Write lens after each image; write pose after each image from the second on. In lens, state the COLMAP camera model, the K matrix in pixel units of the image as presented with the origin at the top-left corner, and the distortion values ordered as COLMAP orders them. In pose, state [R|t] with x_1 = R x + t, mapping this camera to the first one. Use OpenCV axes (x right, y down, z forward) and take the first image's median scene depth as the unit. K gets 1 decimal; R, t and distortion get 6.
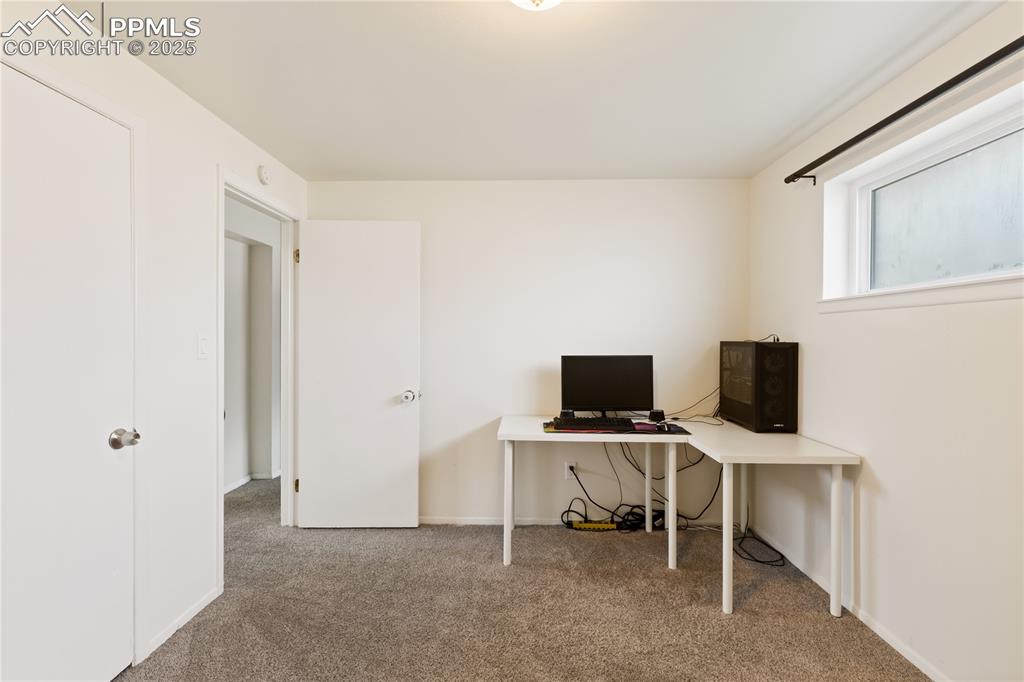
lens RADIAL K [[464.3, 0, 512.4], [0, 464.3, 338.5], [0, 0, 1]] dist [0.003484, -0.000559]
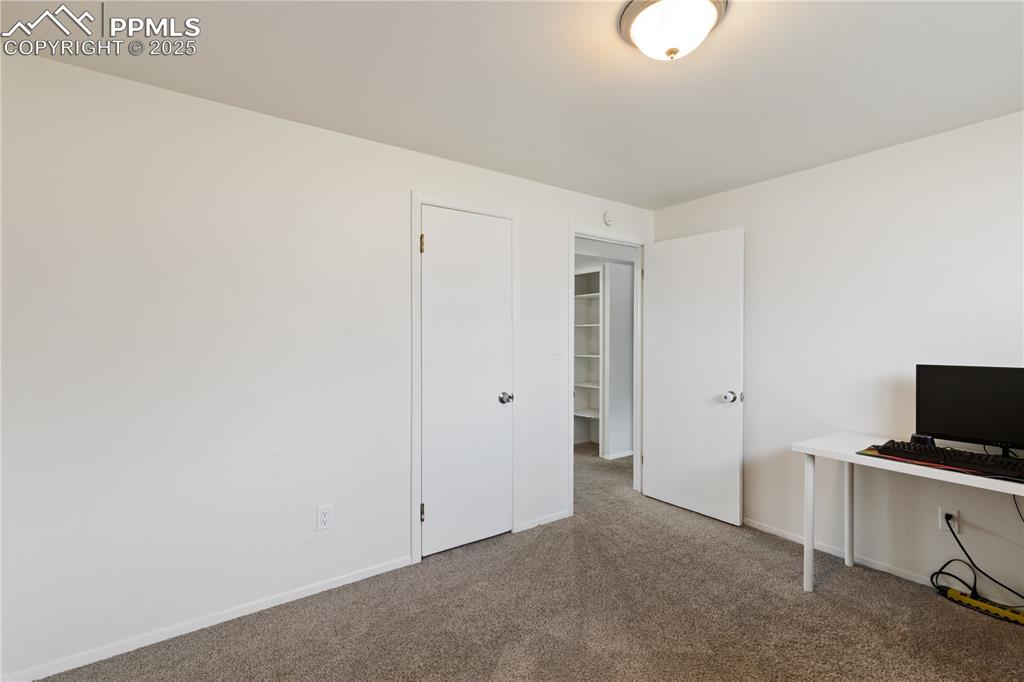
lens RADIAL K [[464.3, 0, 525.3], [0, 464.3, 338.8], [0, 0, 1]] dist [0.003484, -0.000559]
pose [[0.601536, 0.000332, -0.798846, 0.338333], [-0.004472, 0.999986, -0.002951, -0.000895], [0.798833, 0.005347, 0.601529, 0.007786]]
